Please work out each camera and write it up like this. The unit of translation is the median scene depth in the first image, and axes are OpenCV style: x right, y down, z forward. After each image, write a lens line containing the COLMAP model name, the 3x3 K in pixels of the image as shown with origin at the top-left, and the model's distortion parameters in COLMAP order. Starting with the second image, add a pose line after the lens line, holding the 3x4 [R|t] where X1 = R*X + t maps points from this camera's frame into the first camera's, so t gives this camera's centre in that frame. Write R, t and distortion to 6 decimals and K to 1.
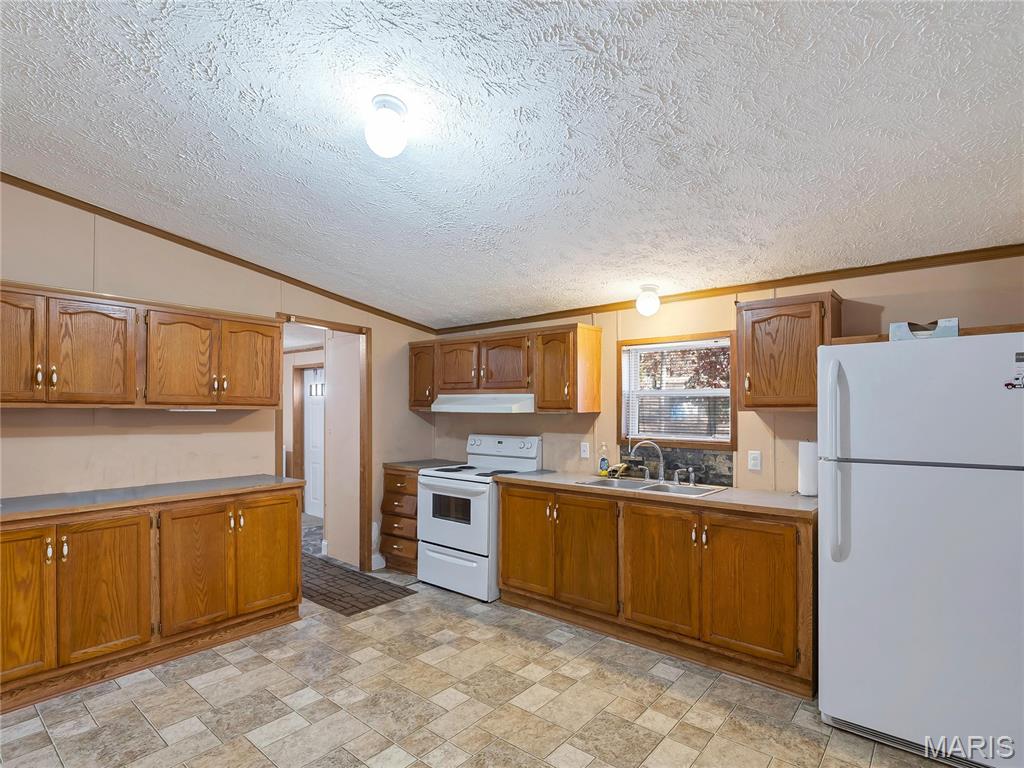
lens RADIAL K [[524.4, 0, 509.9], [0, 524.4, 410.0], [0, 0, 1]] dist [-0.001905, 0.000133]
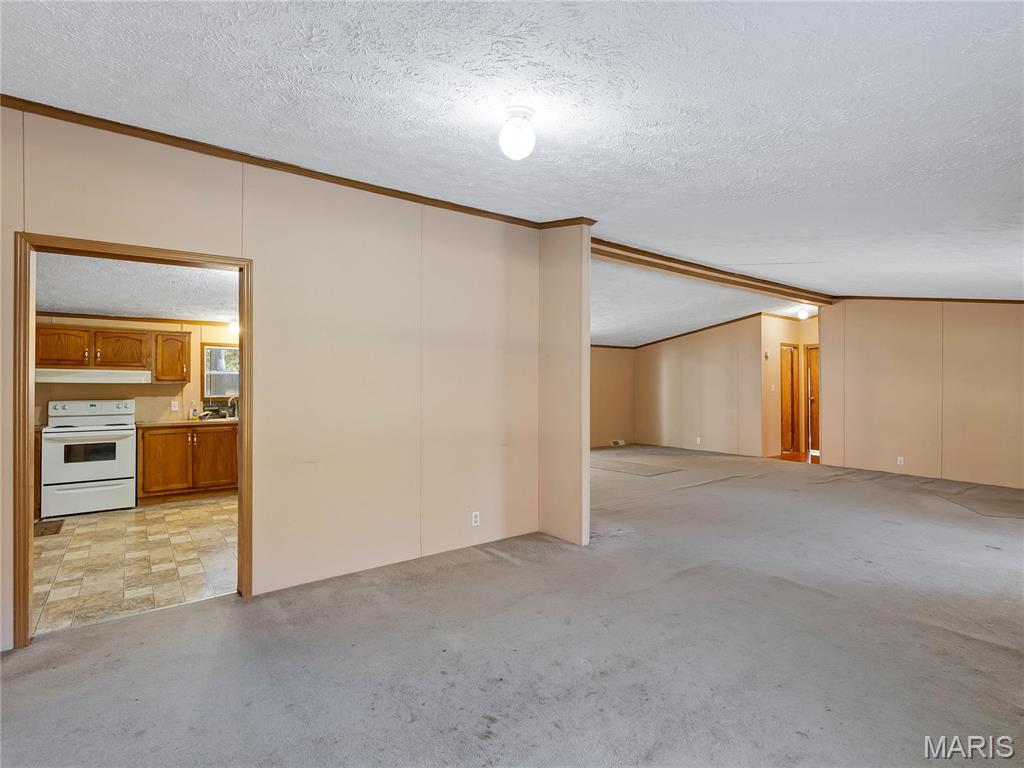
lens RADIAL K [[515.6, 0, 518.6], [0, 515.6, 384.4], [0, 0, 1]] dist [-0.001762, -0.000126]
pose [[0.221559, -0.000800, 0.975147, -1.300527], [-0.001513, 0.999998, 0.001165, 0.006125], [-0.975146, -0.001733, 0.221558, -0.439159]]
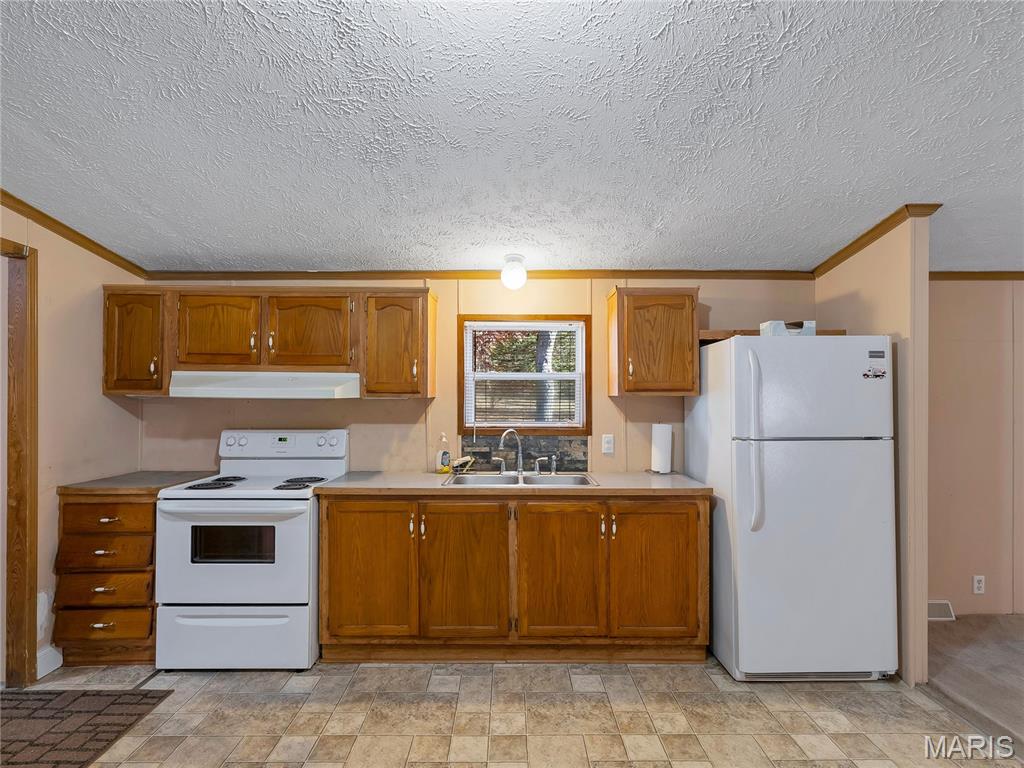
lens RADIAL K [[517.6, 0, 512.7], [0, 517.6, 393.6], [0, 0, 1]] dist [-0.002284, -0.000298]
pose [[0.762095, 0.001988, 0.647463, -0.291057], [0.000370, 0.999994, -0.003505, 0.001357], [-0.647466, 0.002911, 0.762089, 0.306891]]
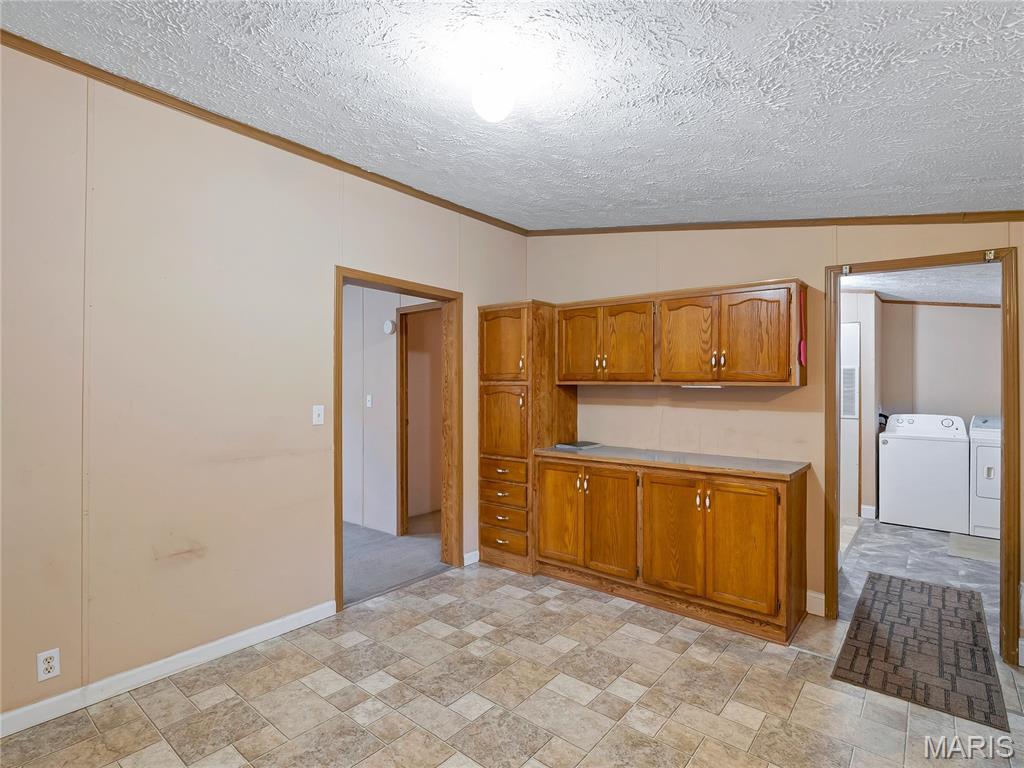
lens RADIAL K [[515.6, 0, 518.6], [0, 515.6, 384.4], [0, 0, 1]] dist [-0.001762, -0.000126]
pose [[0.012453, -0.008264, -0.999888, 0.372641], [-0.003631, 0.999959, -0.008310, 0.005236], [0.999916, 0.003735, 0.012423, 0.549727]]
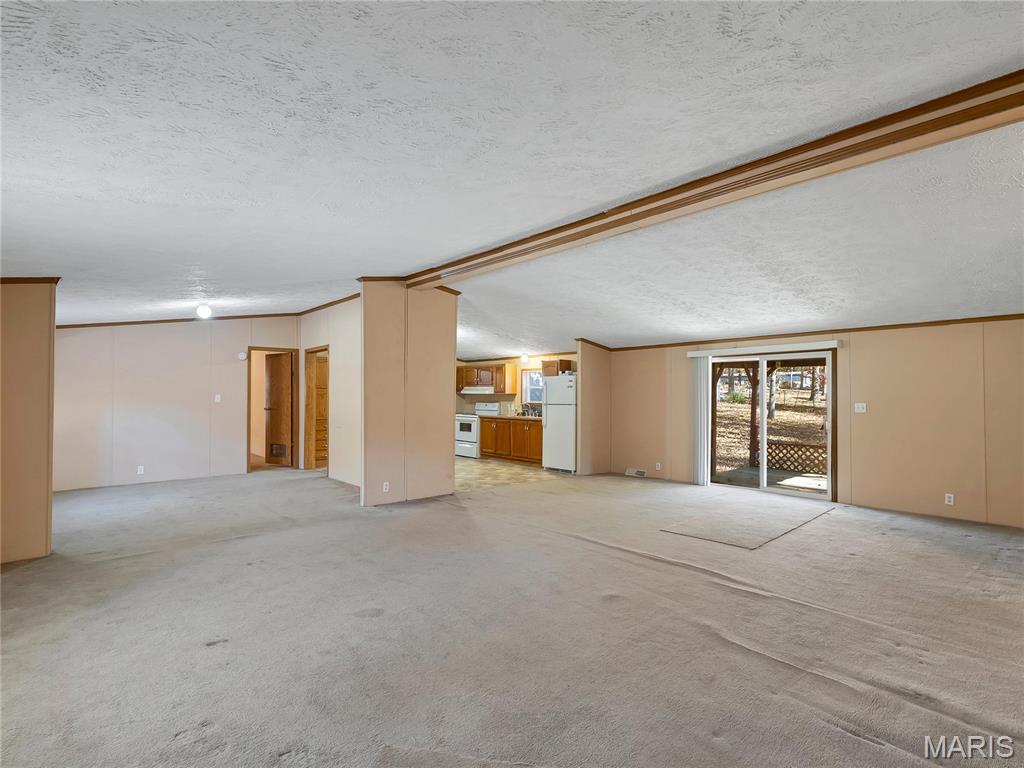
lens RADIAL K [[515.6, 0, 518.6], [0, 515.6, 384.4], [0, 0, 1]] dist [-0.001762, -0.000126]
pose [[0.991871, 0.001395, -0.127236, 0.577588], [-0.004522, 0.999695, -0.024296, 0.023969], [0.127164, 0.024674, 0.991575, -1.902353]]
